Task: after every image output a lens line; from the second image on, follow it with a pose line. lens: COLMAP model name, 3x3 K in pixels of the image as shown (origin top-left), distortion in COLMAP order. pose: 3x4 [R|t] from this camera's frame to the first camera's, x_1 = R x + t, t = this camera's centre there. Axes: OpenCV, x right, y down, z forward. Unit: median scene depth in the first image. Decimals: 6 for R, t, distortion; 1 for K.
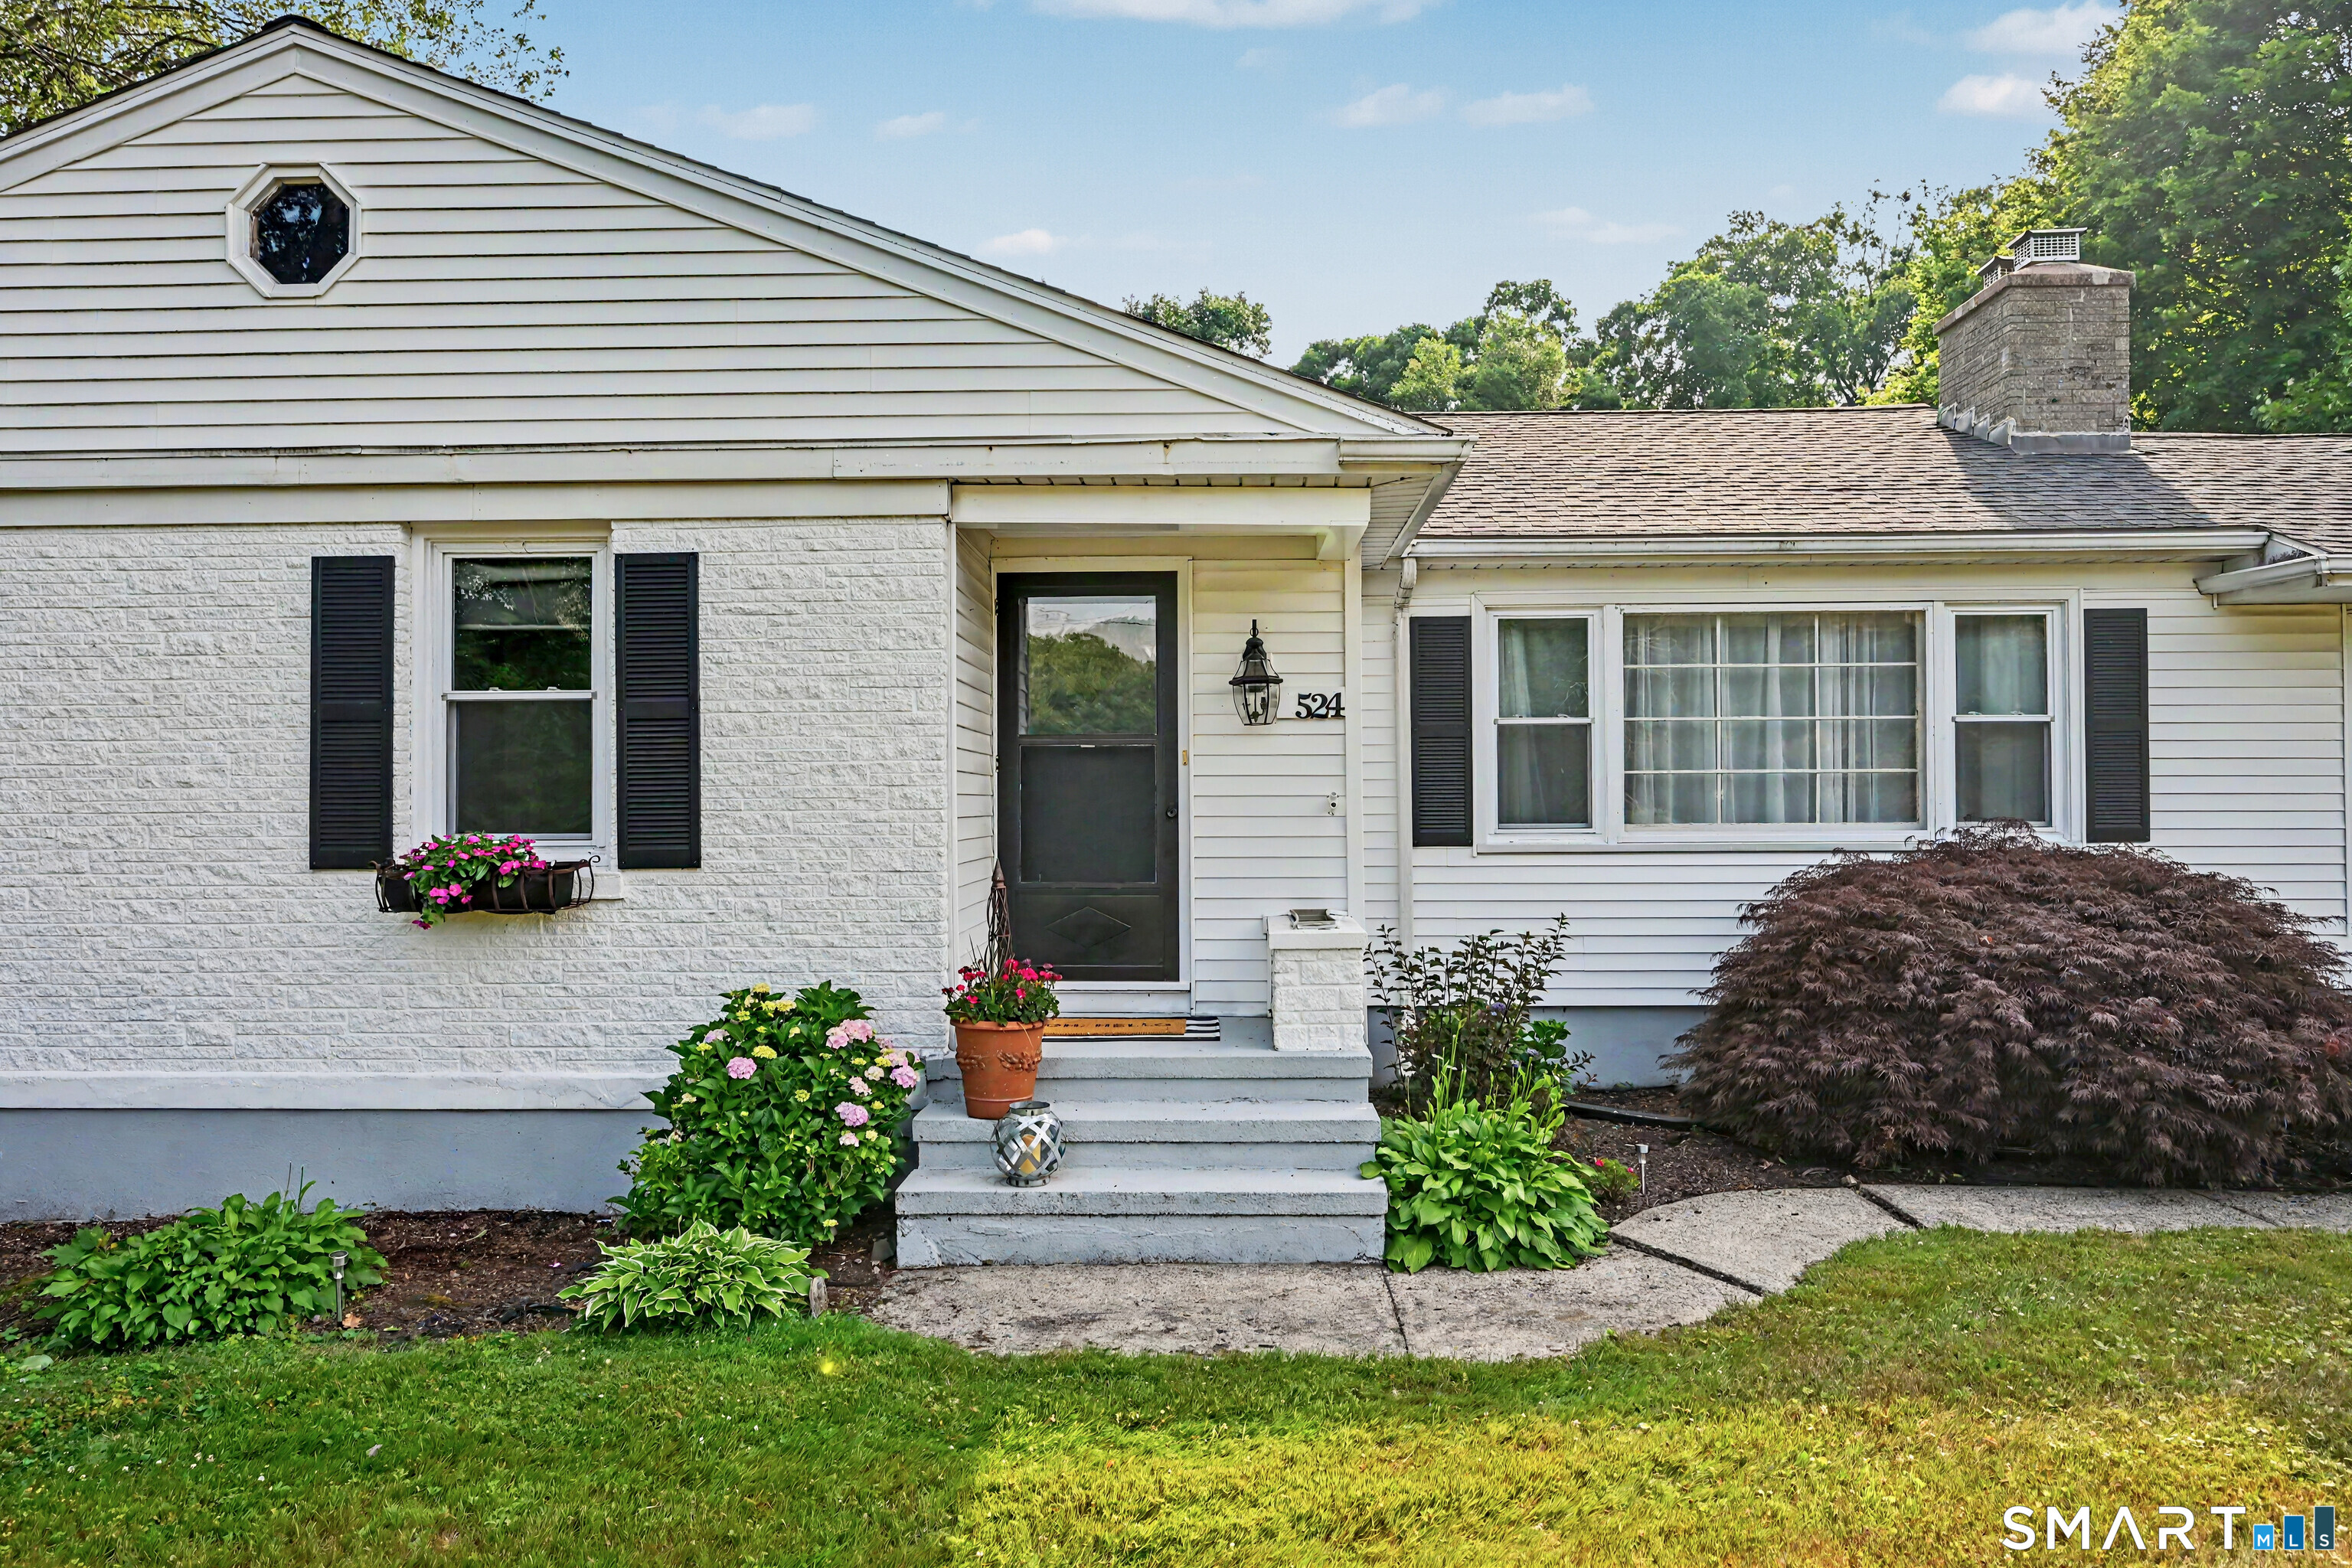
lens RADIAL K [[926.9, 0, 1185.6], [0, 926.9, 776.6], [0, 0, 1]] dist [-0.000565, 0.000203]
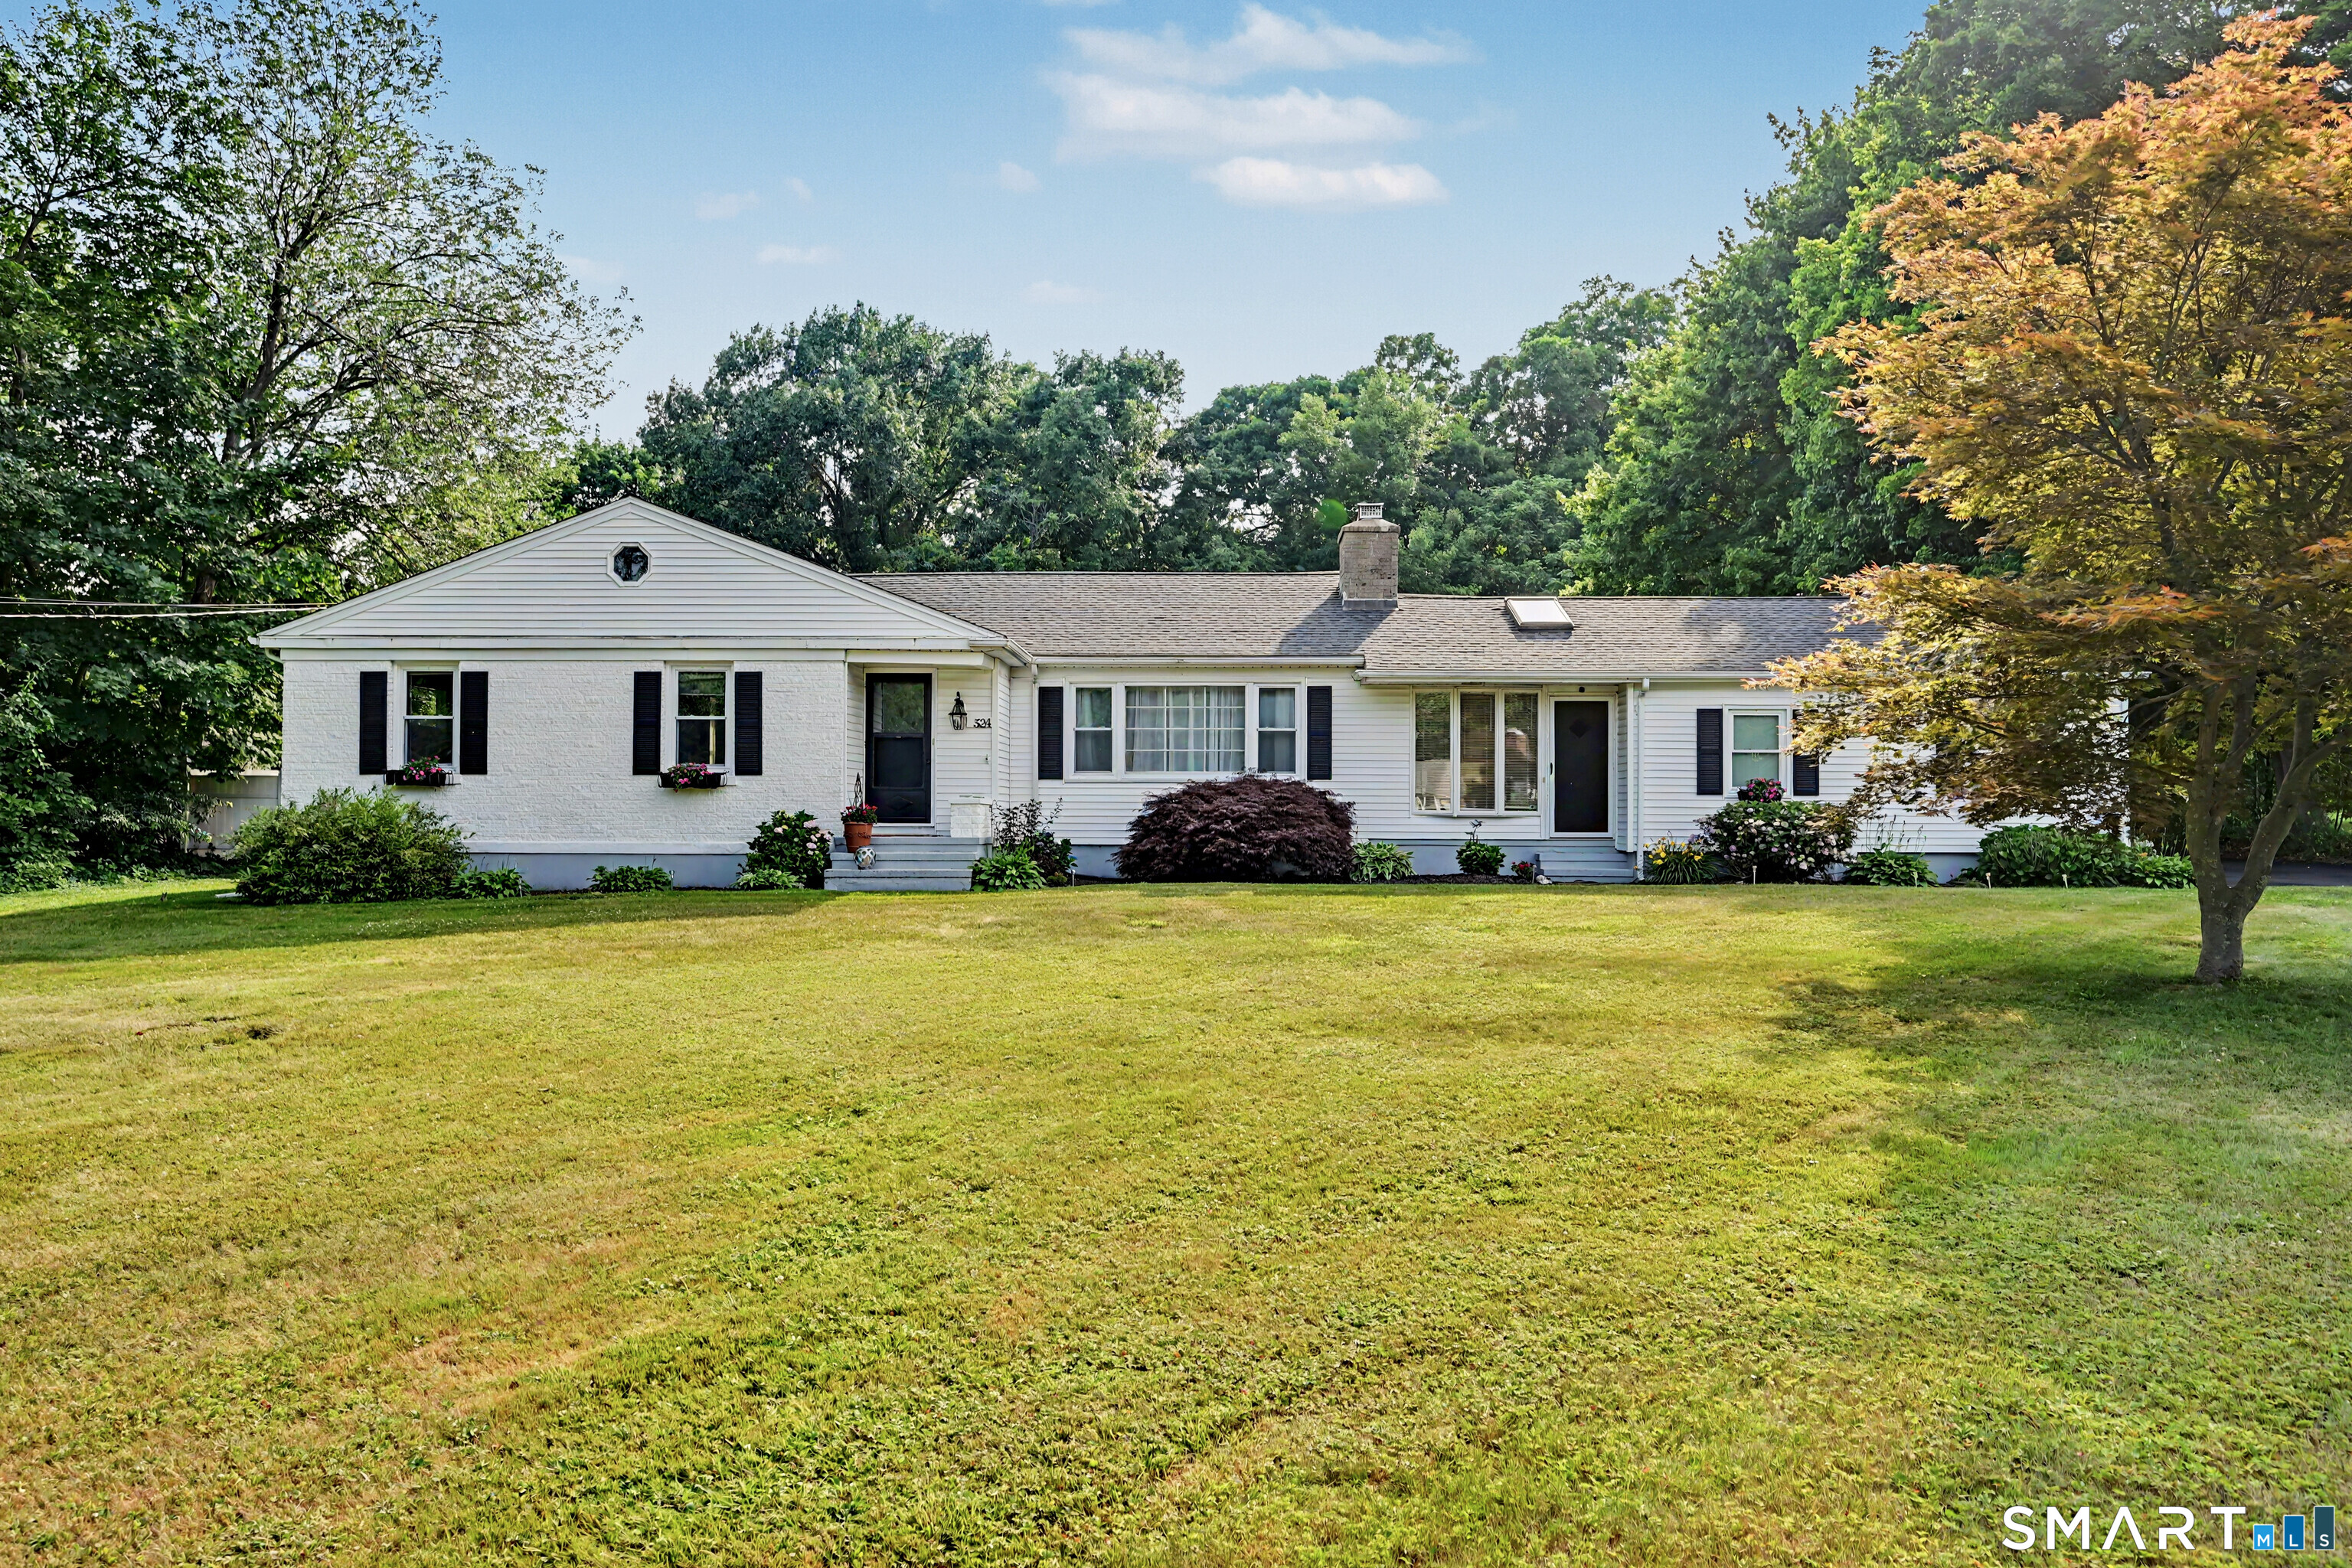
lens RADIAL K [[1073.7, 0, 1176.0], [0, 1073.7, 784.0], [0, 0, 1]] dist [0.033136, 0.000033]
pose [[0.999645, 0.009494, -0.024889, 0.781596], [-0.009486, 0.999955, 0.000453, 0.095101], [0.024893, -0.000217, 0.999690, -2.123382]]
